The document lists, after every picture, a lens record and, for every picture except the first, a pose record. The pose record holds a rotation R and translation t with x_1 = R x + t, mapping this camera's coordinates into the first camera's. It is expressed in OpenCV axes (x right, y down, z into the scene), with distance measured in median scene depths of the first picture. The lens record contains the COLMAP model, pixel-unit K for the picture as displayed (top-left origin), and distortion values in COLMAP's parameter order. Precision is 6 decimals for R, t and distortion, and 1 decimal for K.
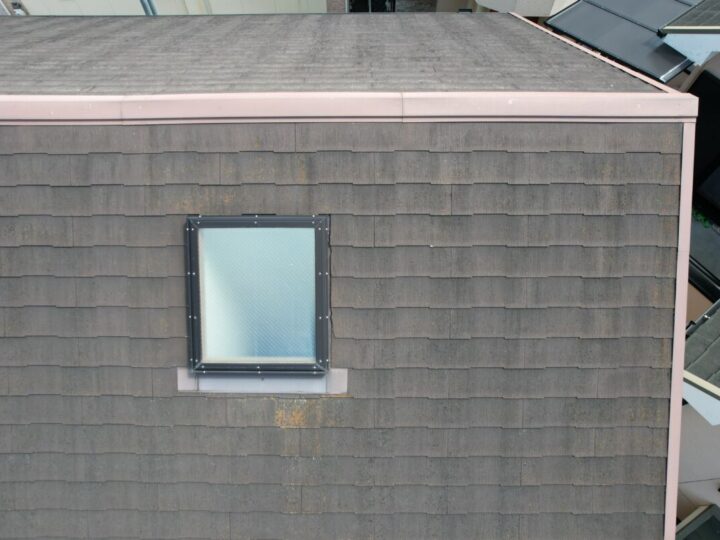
lens RADIAL K [[517.9, 0, 360.0], [0, 517.9, 270.0], [0, 0, 1]] dist [-0.084231, 0.079811]
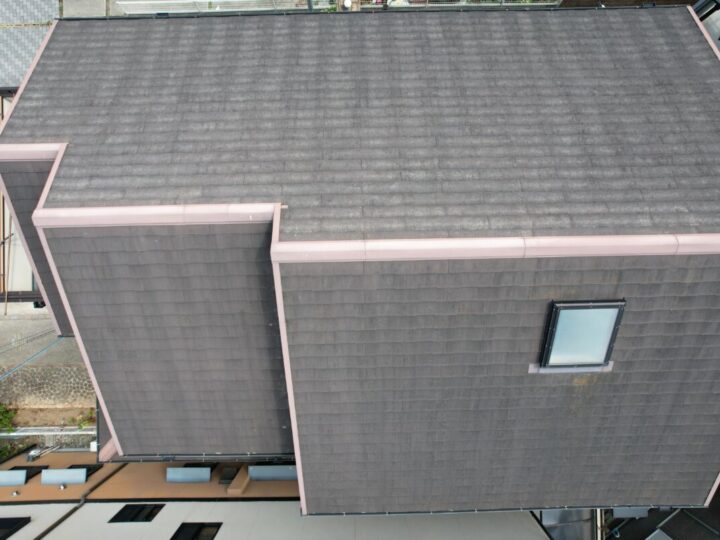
lens RADIAL K [[517.9, 0, 360.0], [0, 517.9, 270.0], [0, 0, 1]] dist [-0.084231, 0.079811]
pose [[0.999599, -0.024281, 0.014563, -1.058909], [0.015748, 0.904243, 0.426729, -1.018856], [-0.023530, -0.426328, 0.904262, -0.634247]]
